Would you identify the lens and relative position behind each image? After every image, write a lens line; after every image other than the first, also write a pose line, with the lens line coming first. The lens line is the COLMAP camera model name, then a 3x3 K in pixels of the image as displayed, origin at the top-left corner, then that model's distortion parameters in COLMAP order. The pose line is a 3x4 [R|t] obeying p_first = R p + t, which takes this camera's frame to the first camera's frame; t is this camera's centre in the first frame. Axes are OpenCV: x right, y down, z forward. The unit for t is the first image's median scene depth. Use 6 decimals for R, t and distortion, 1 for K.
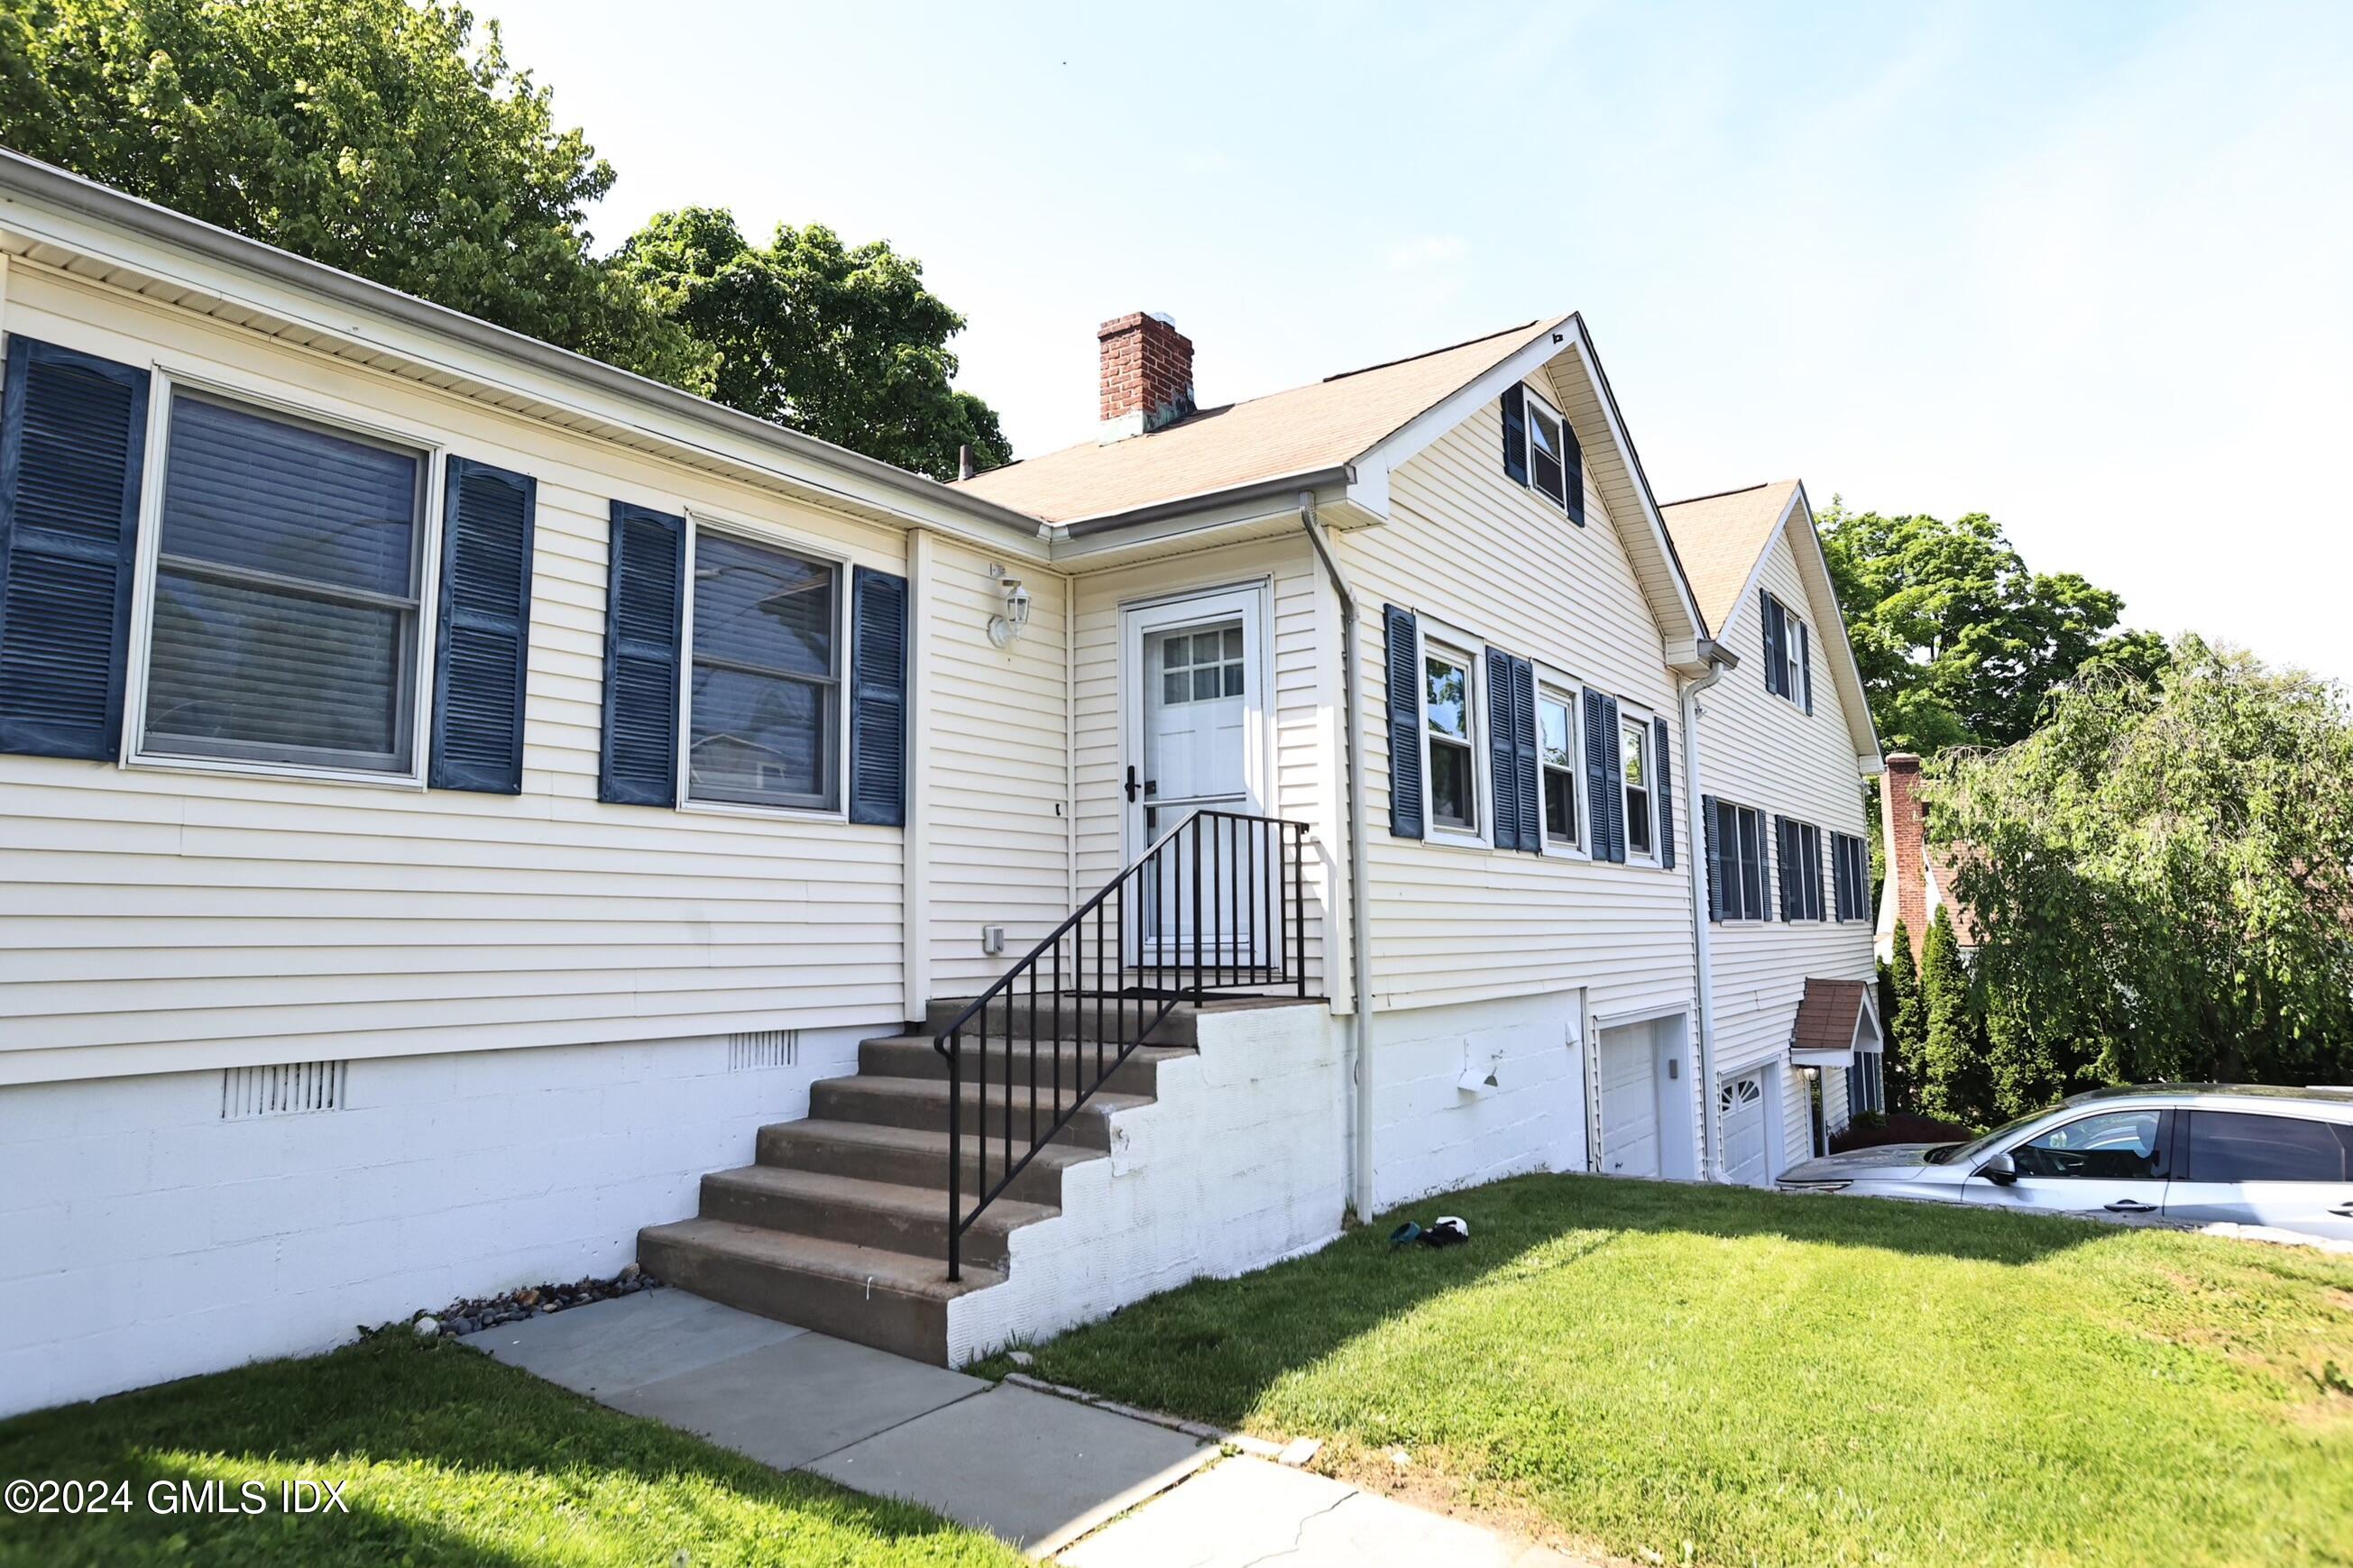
lens RADIAL K [[1763.8, 0, 1174.4], [0, 1763.8, 734.6], [0, 0, 1]] dist [-0.086308, 0.123143]
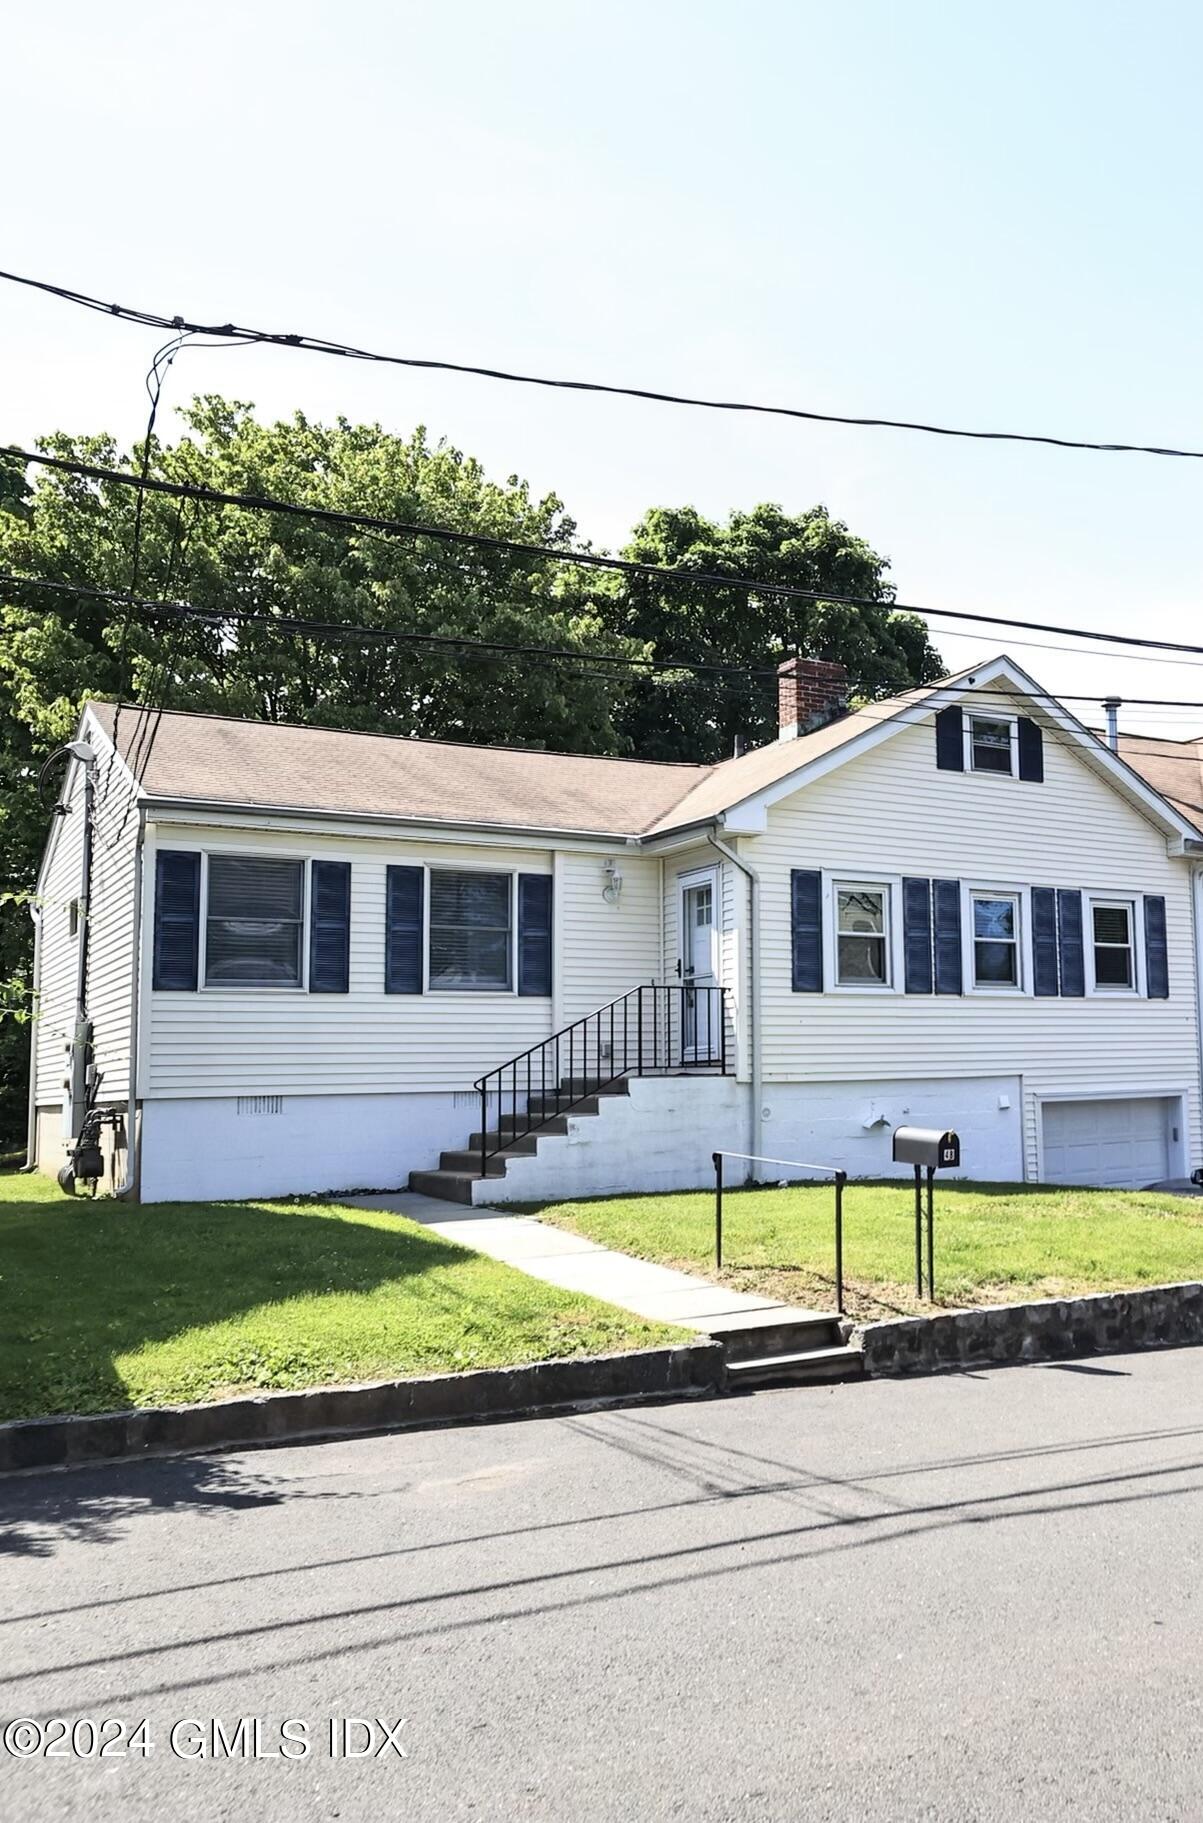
lens RADIAL K [[1715.4, 0, 601.5], [0, 1715.4, 911.5], [0, 0, 1]] dist [-0.042506, 0.000402]
pose [[0.916275, -0.051365, -0.397244, 0.706759], [0.059807, 0.998170, 0.008883, -0.061681], [0.396061, -0.031897, 0.917670, -0.829769]]
